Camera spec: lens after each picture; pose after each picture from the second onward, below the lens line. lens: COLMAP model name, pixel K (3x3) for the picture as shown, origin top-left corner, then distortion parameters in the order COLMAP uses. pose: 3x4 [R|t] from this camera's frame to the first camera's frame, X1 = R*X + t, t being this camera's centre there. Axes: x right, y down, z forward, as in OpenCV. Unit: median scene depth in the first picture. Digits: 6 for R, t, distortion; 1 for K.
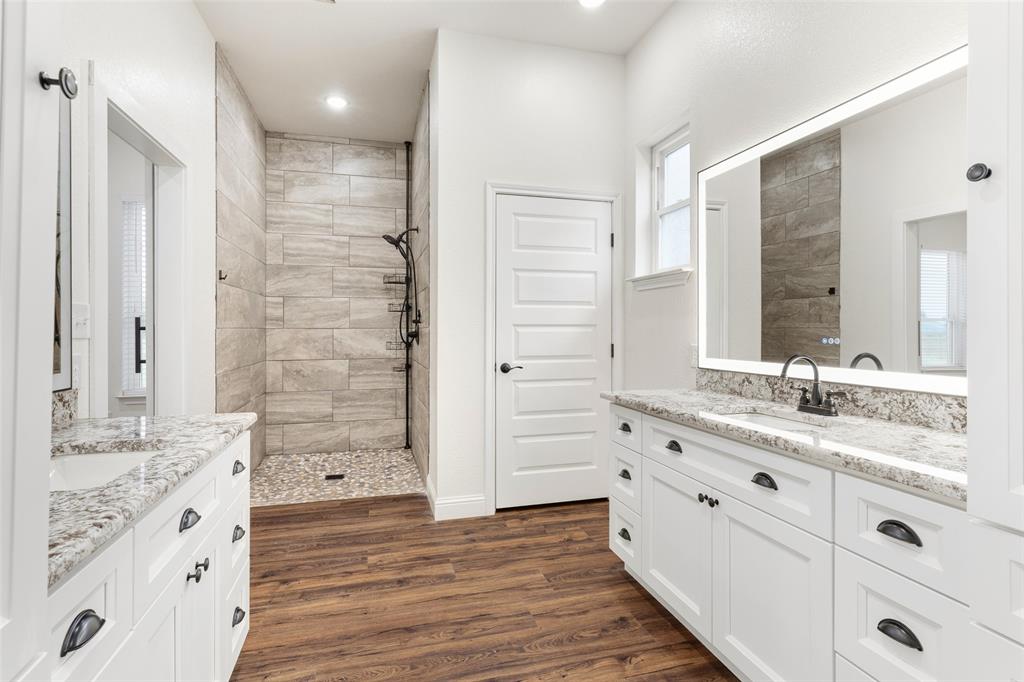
lens RADIAL K [[493.9, 0, 510.3], [0, 493.9, 335.1], [0, 0, 1]] dist [0.002738, 0.001194]
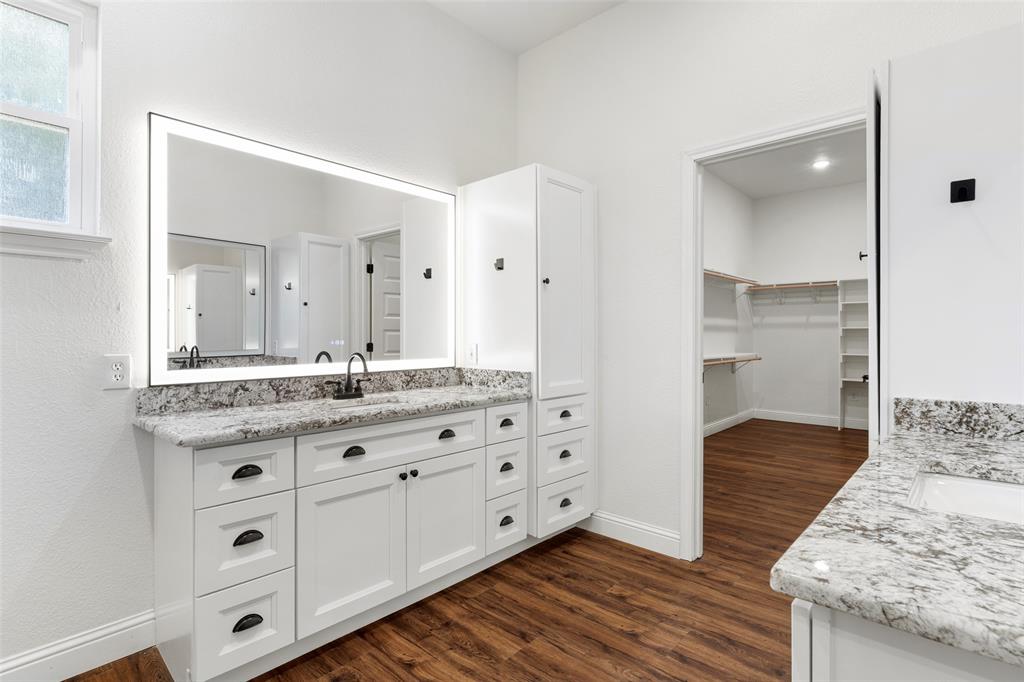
lens RADIAL K [[513.4, 0, 507.1], [0, 513.4, 332.7], [0, 0, 1]] dist [0.000472, 0.001682]
pose [[-0.526954, 0.000540, 0.849893, -0.733250], [0.003982, 0.999990, 0.001833, -0.014871], [-0.849884, 0.004350, -0.526951, 1.335166]]
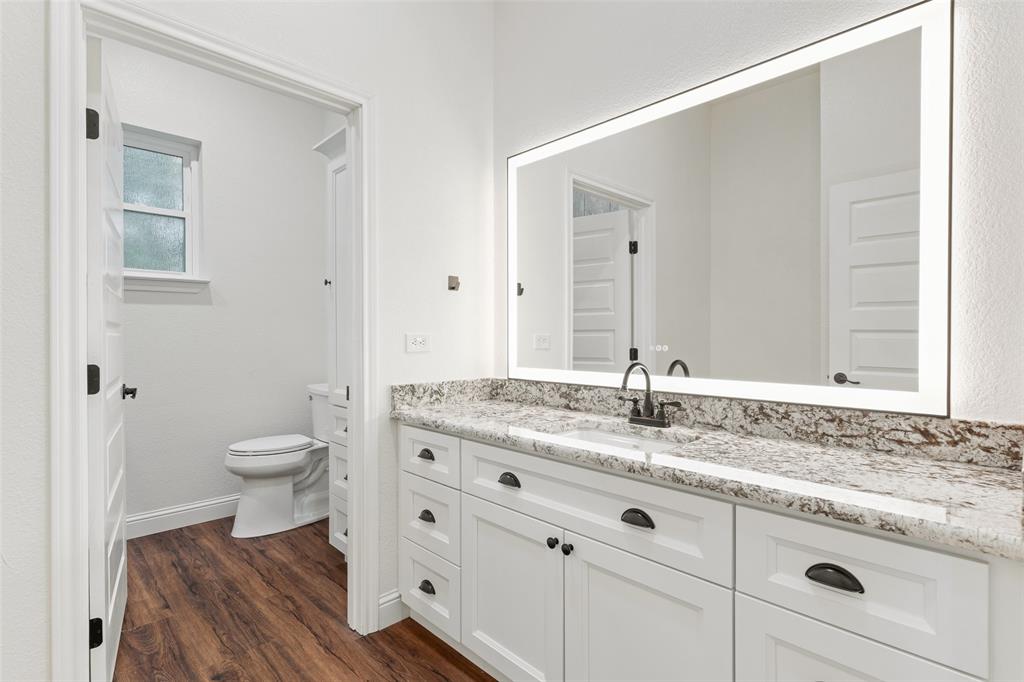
lens RADIAL K [[493.9, 0, 504.3], [0, 493.9, 341.9], [0, 0, 1]] dist [0.002738, 0.001194]
pose [[0.878918, 0.010894, 0.476848, -0.060177], [-0.009446, 0.999941, -0.005433, 0.008013], [-0.476879, 0.000271, 0.878969, 0.310277]]
